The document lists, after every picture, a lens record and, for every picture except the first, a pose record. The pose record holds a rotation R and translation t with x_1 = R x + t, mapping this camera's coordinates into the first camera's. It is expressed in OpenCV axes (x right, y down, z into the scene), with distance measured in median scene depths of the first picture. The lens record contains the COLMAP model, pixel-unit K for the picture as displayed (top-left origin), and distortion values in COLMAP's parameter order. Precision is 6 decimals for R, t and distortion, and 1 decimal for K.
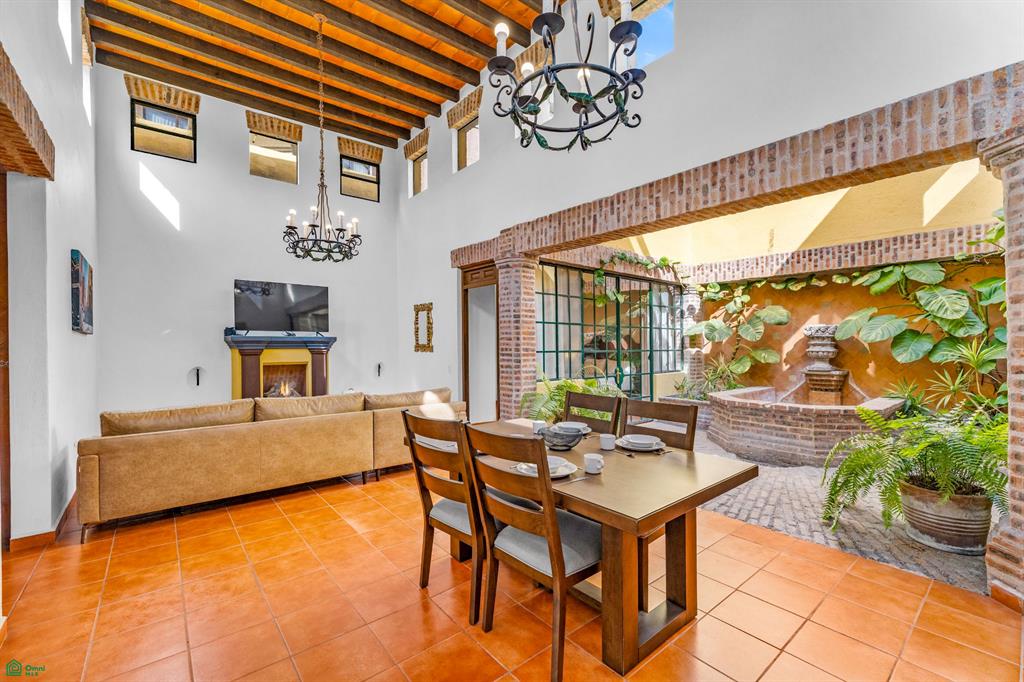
lens RADIAL K [[437.8, 0, 509.7], [0, 437.8, 332.8], [0, 0, 1]] dist [0.002326, 0.000328]
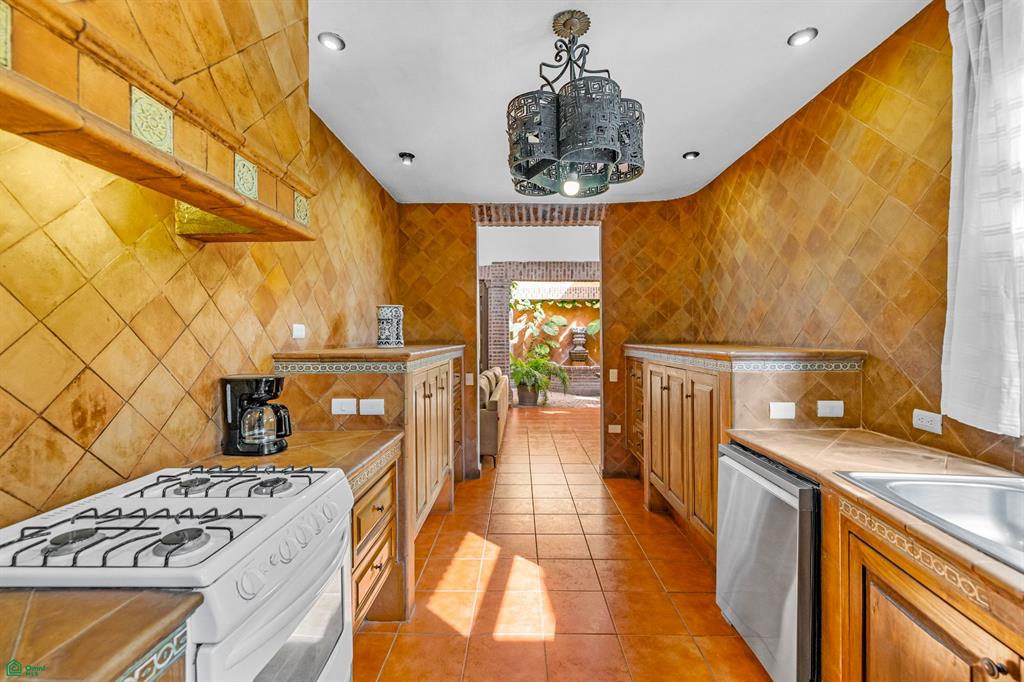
lens RADIAL K [[437.8, 0, 515.6], [0, 437.8, 333.1], [0, 0, 1]] dist [0.002326, 0.000328]
pose [[0.633298, 0.005787, 0.773886, -0.964581], [-0.011392, 0.999933, 0.001845, 0.008904], [-0.773824, -0.009985, 0.633322, -0.000985]]
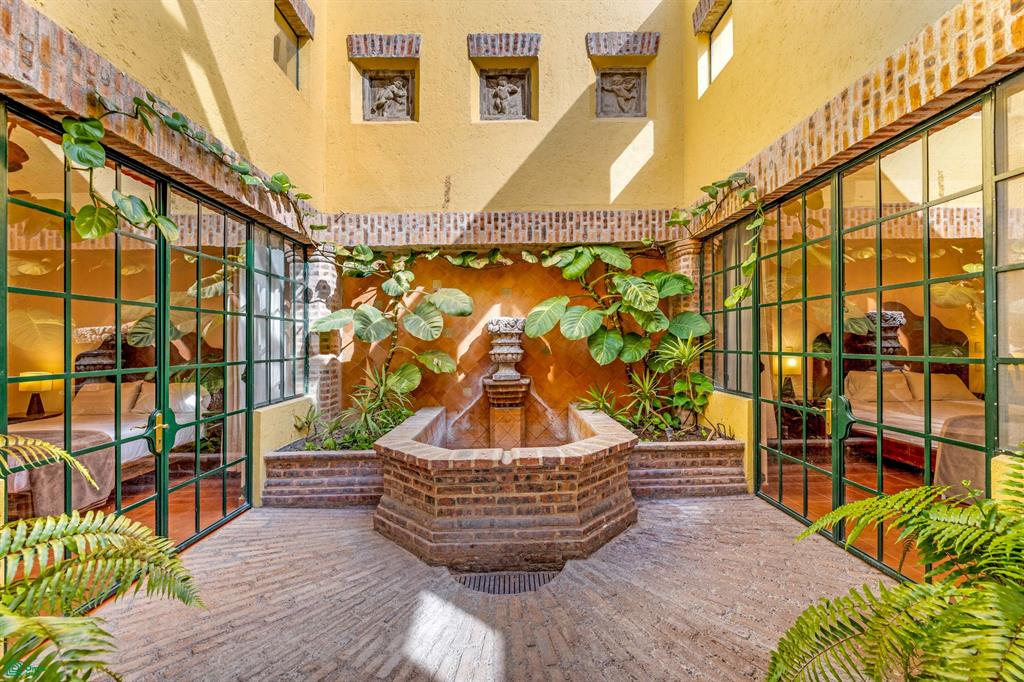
lens RADIAL K [[437.8, 0, 518.5], [0, 437.8, 327.6], [0, 0, 1]] dist [0.002326, 0.000328]
pose [[0.623068, 0.014440, 0.782034, 0.147684], [0.000194, 0.999827, -0.018616, 0.012851], [-0.782167, 0.011751, 0.622958, 0.531544]]
